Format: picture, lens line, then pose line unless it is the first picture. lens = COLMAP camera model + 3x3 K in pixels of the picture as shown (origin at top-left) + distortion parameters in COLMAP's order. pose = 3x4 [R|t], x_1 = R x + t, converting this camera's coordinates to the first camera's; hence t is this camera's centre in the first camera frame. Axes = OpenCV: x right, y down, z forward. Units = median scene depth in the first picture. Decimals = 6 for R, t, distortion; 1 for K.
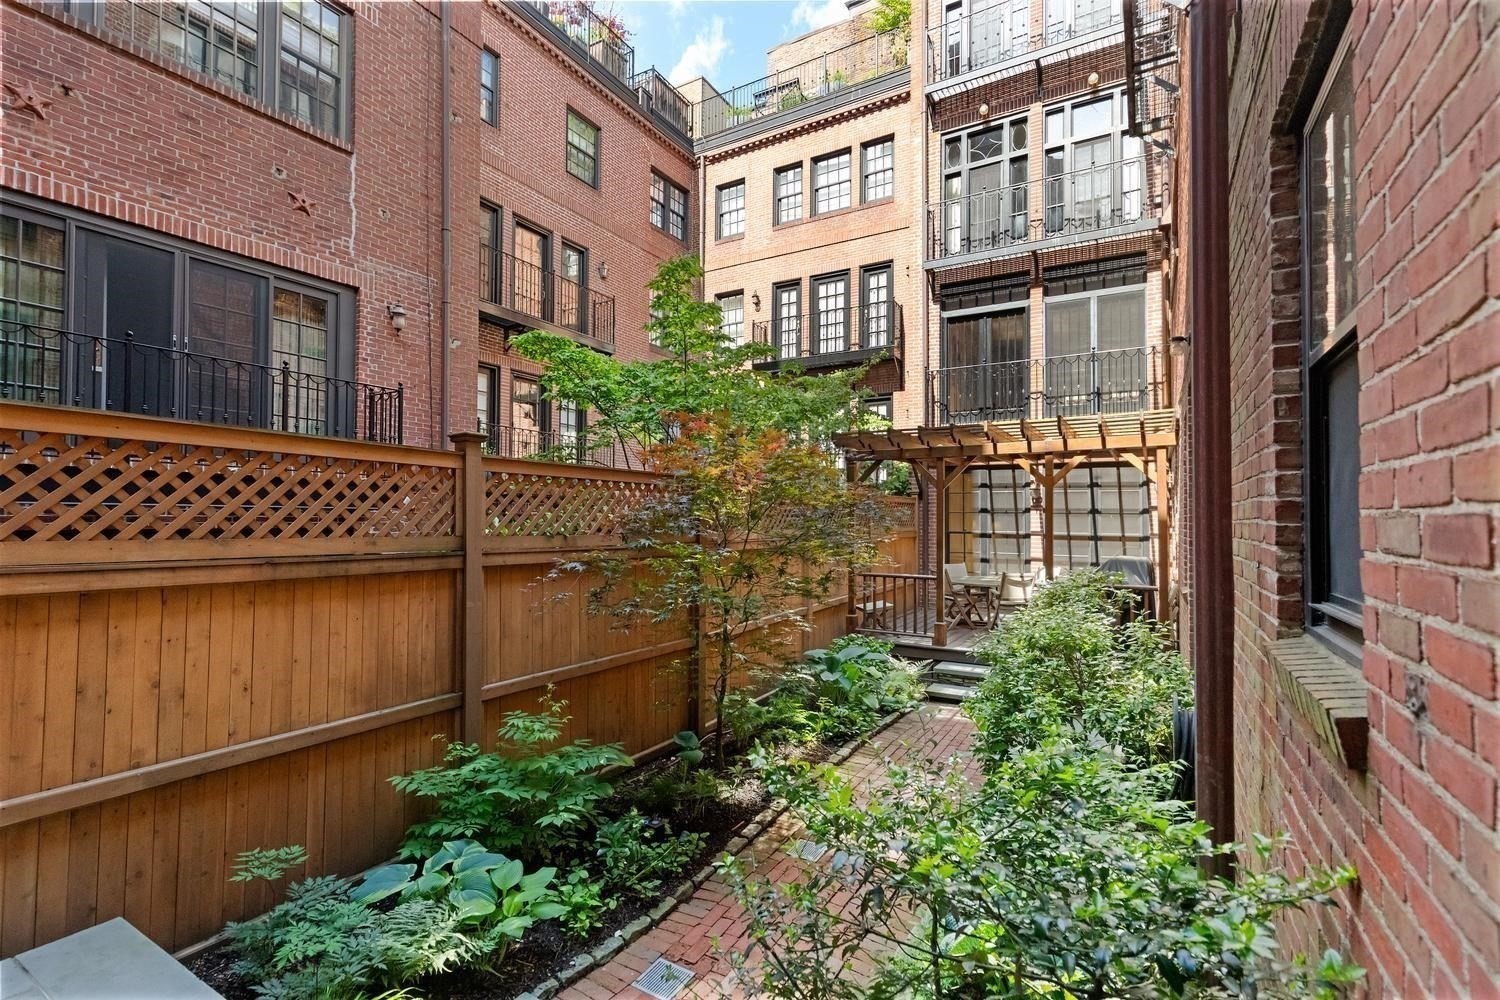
lens RADIAL K [[682.2, 0, 826.5], [0, 682.2, 499.6], [0, 0, 1]] dist [0.009212, -0.001013]
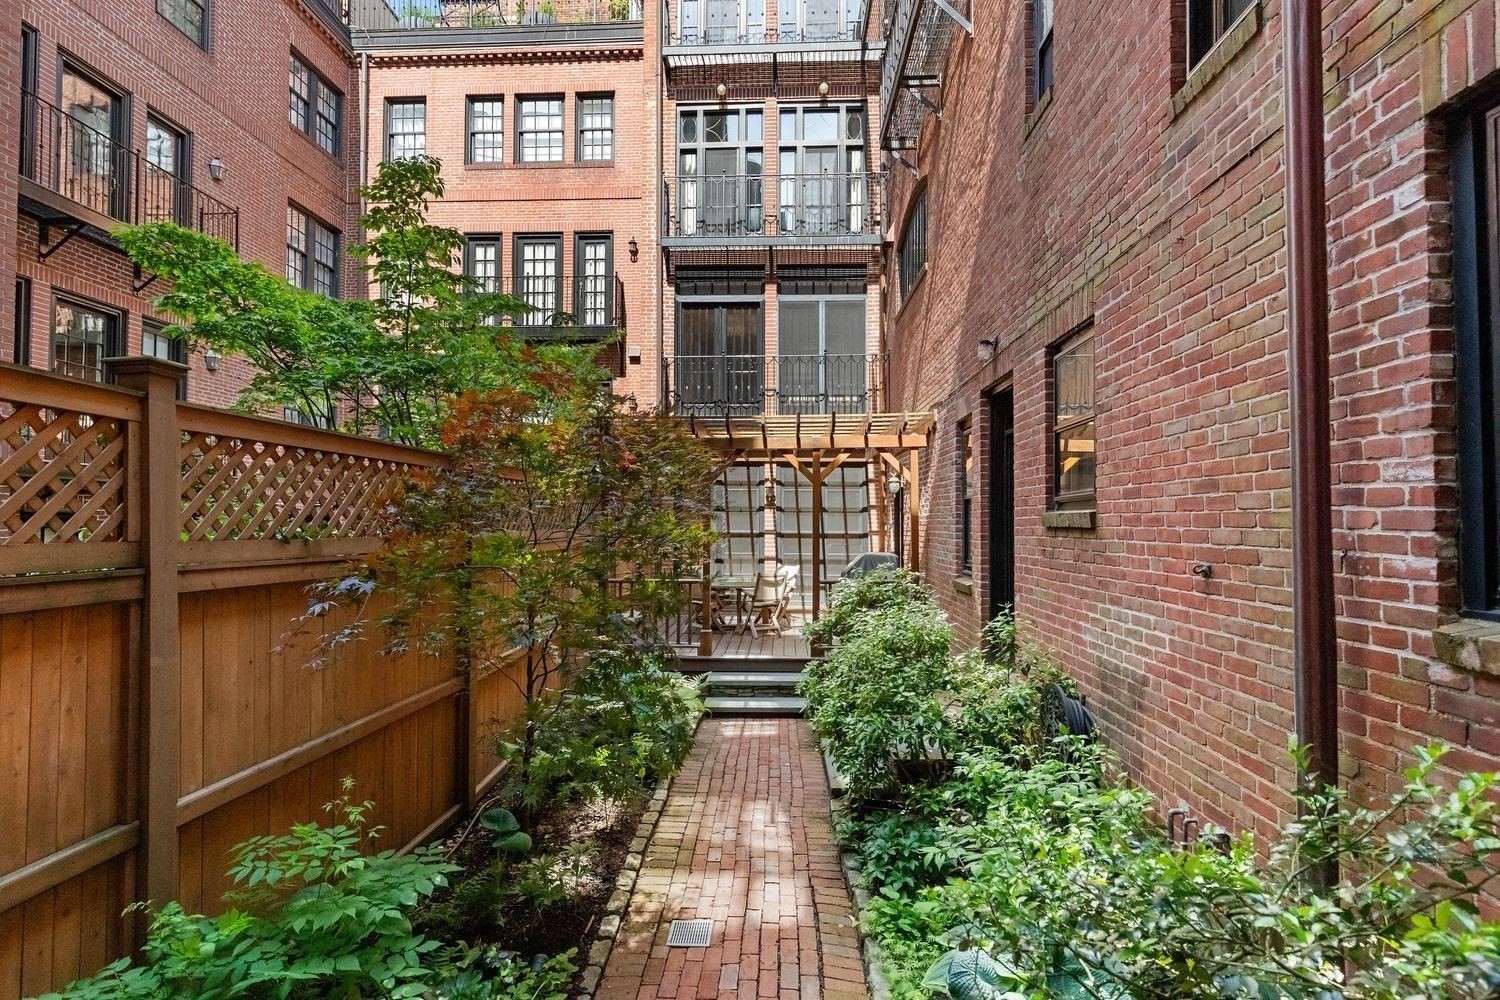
lens RADIAL K [[682.2, 0, 746.1], [0, 682.2, 500.6], [0, 0, 1]] dist [0.009212, -0.001013]
pose [[0.898335, 0.009359, 0.439212, -0.156952], [-0.008346, 0.999956, -0.004238, 0.008249], [-0.439232, 0.000142, 0.898374, 0.128128]]
